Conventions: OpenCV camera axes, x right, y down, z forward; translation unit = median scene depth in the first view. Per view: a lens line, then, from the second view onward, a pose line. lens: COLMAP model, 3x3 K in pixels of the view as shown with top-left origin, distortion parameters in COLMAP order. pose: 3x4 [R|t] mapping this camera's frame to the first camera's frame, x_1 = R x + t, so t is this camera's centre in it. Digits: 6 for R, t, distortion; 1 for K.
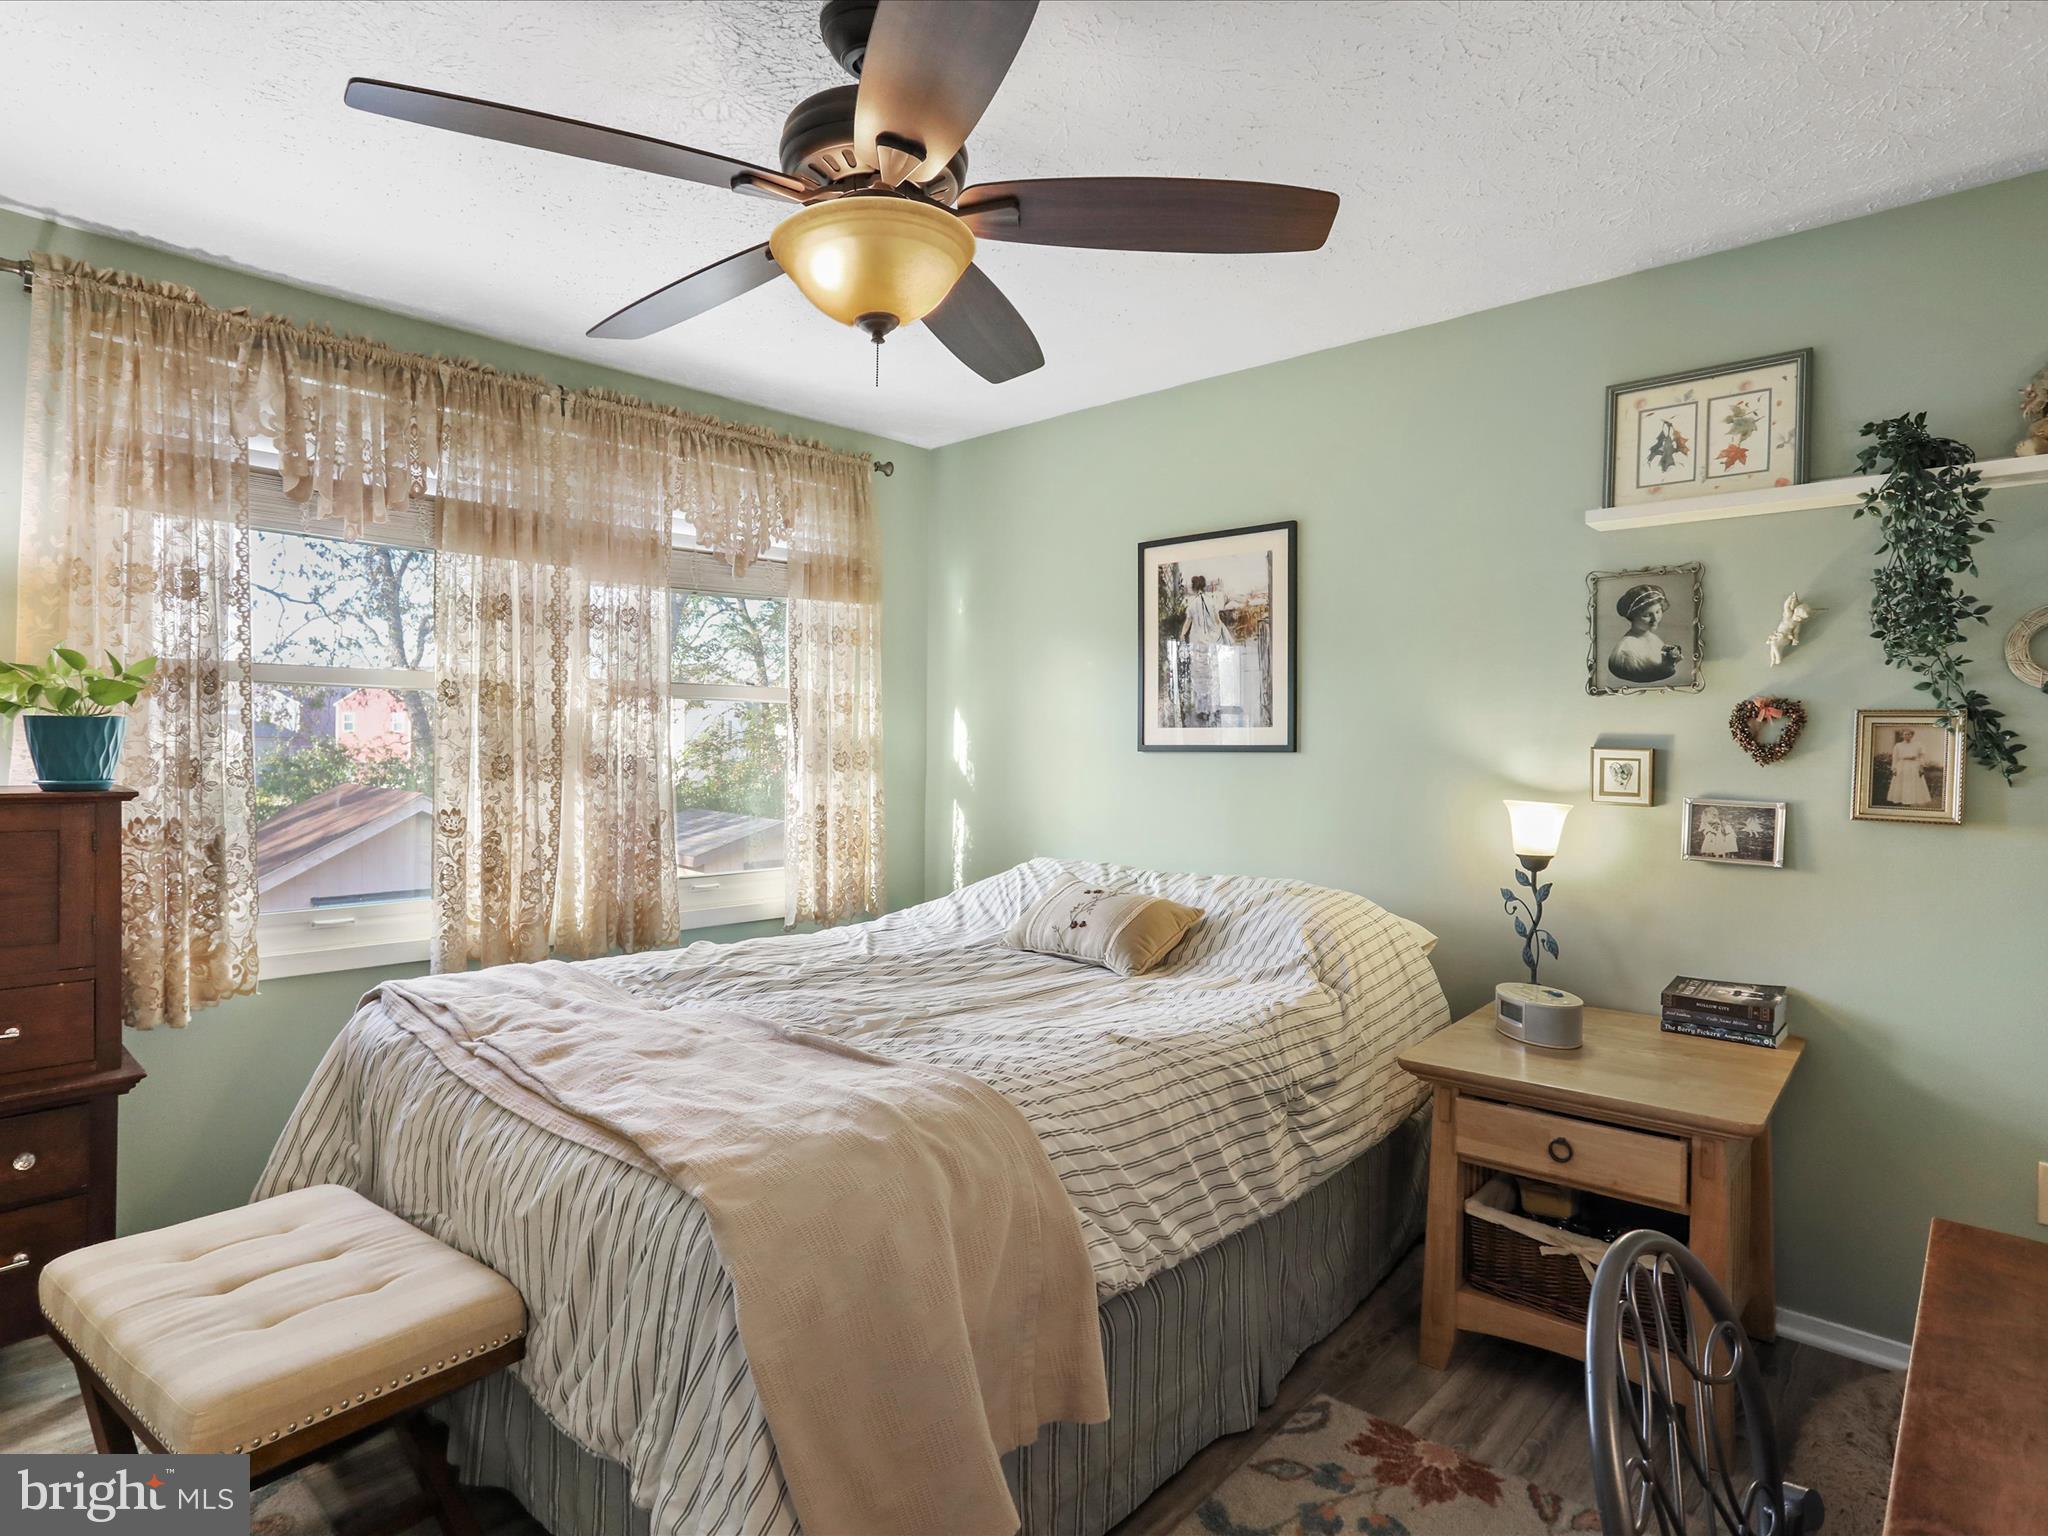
lens RADIAL K [[1147.3, 0, 1025.2], [0, 1147.3, 771.7], [0, 0, 1]] dist [-0.001524, 0.000375]
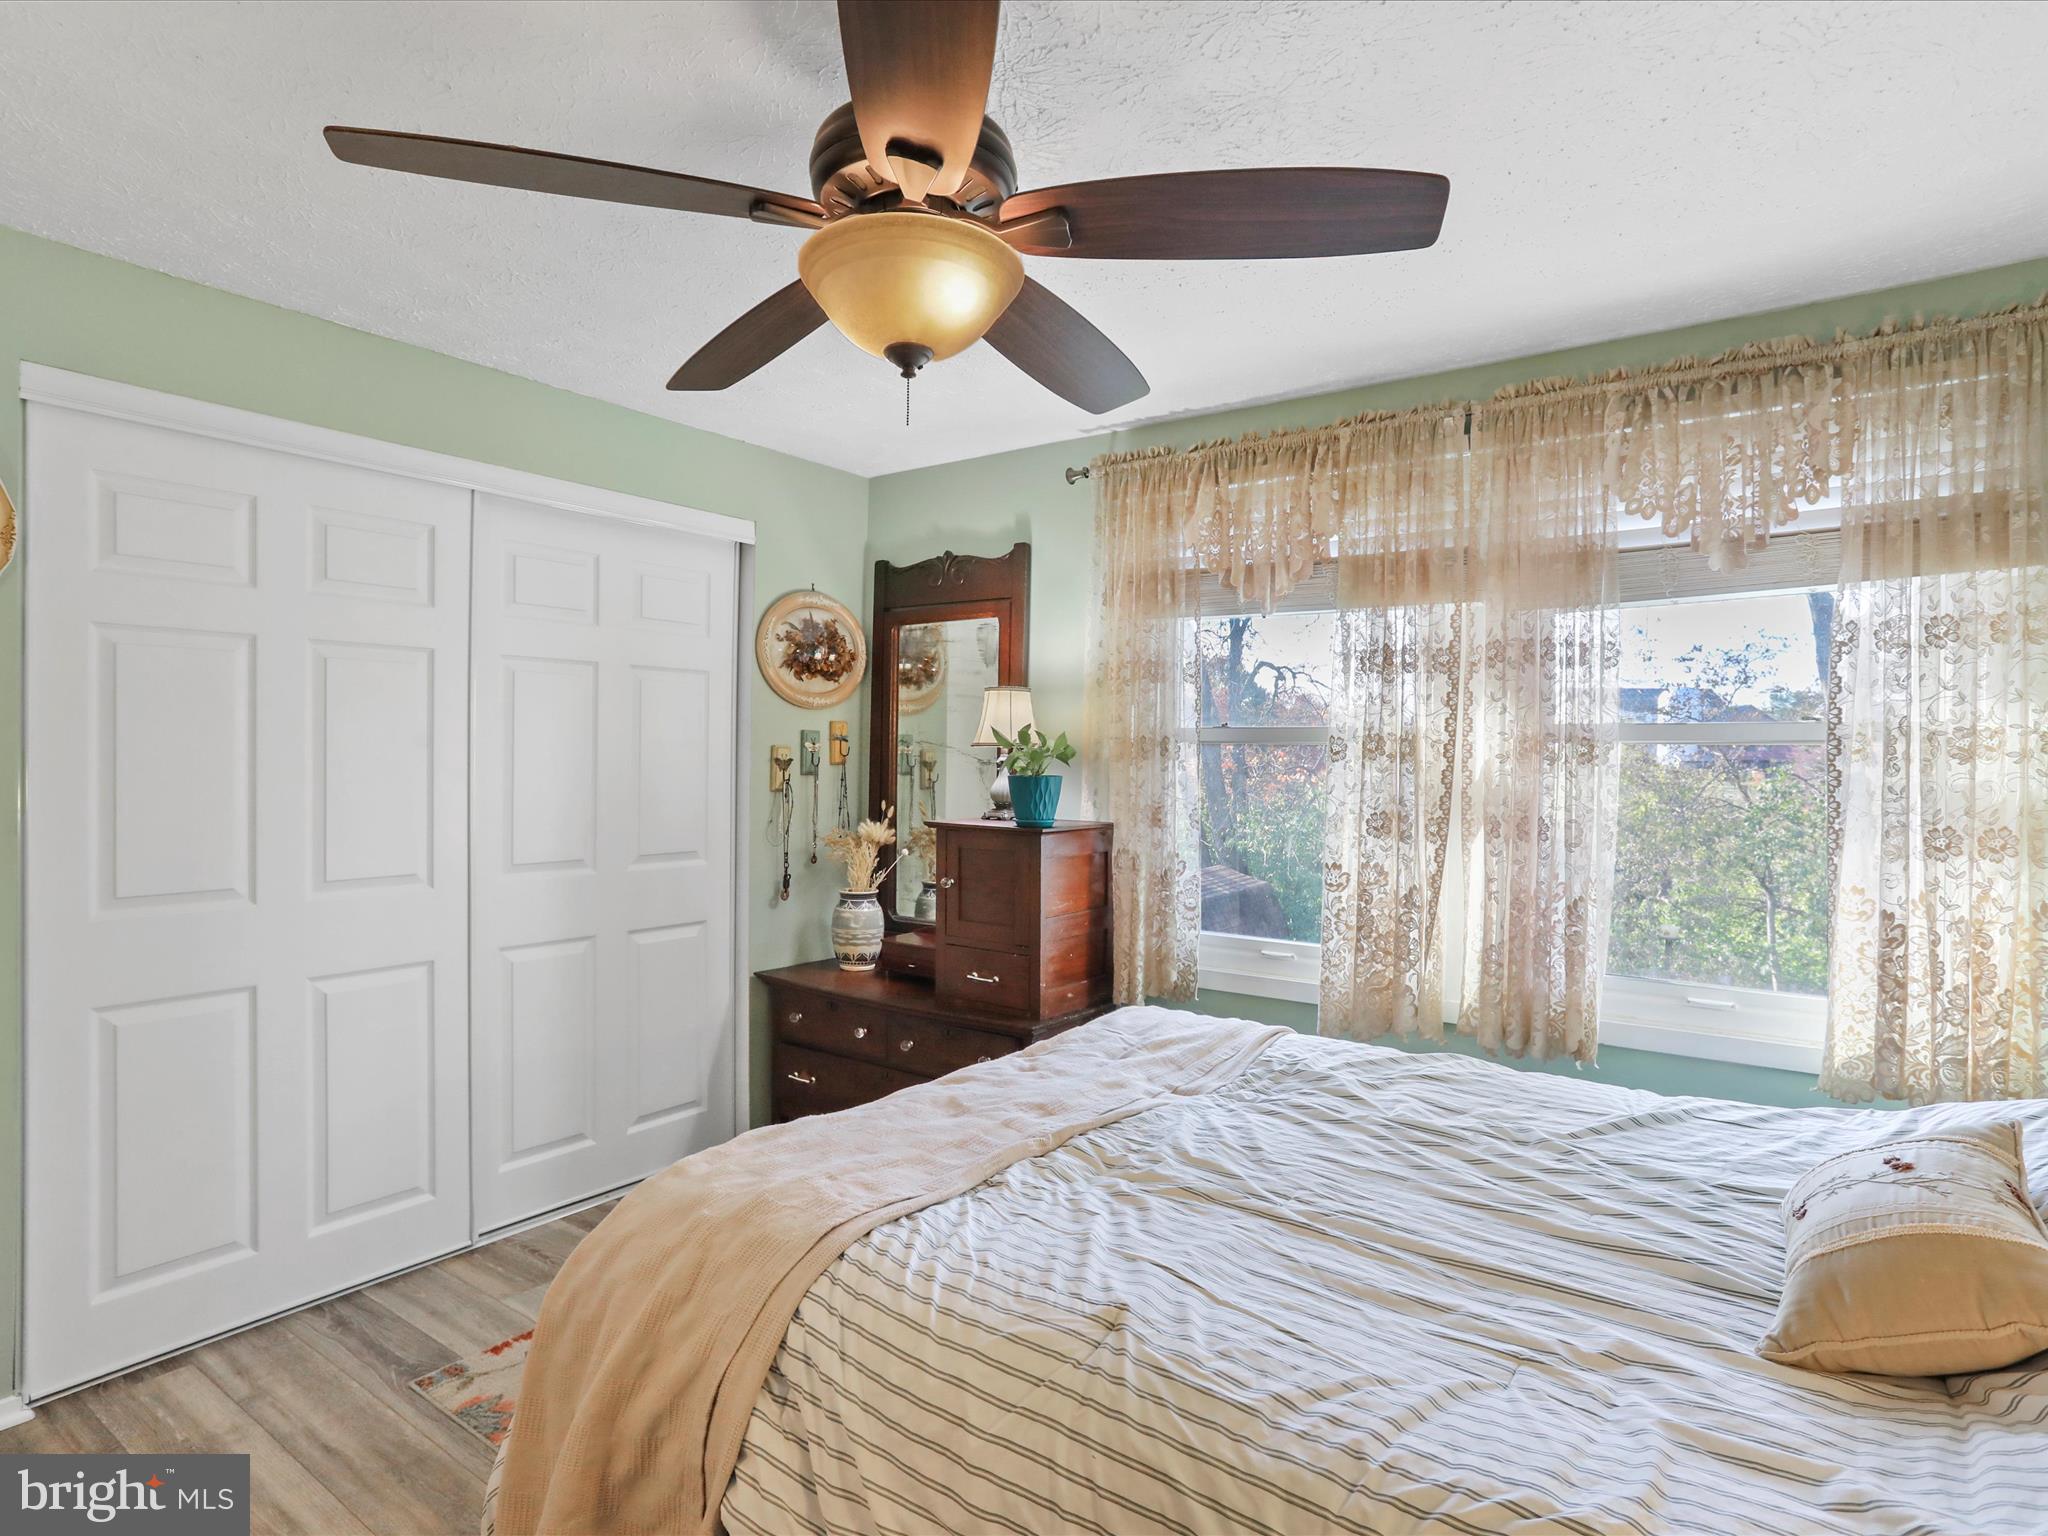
lens RADIAL K [[1147.3, 0, 1025.2], [0, 1147.3, 771.7], [0, 0, 1]] dist [-0.001524, 0.000375]
pose [[0.128882, 0.008290, -0.991625, 0.449186], [-0.033271, 0.999438, 0.004031, -0.041114], [0.991102, 0.032472, 0.129085, 0.567732]]
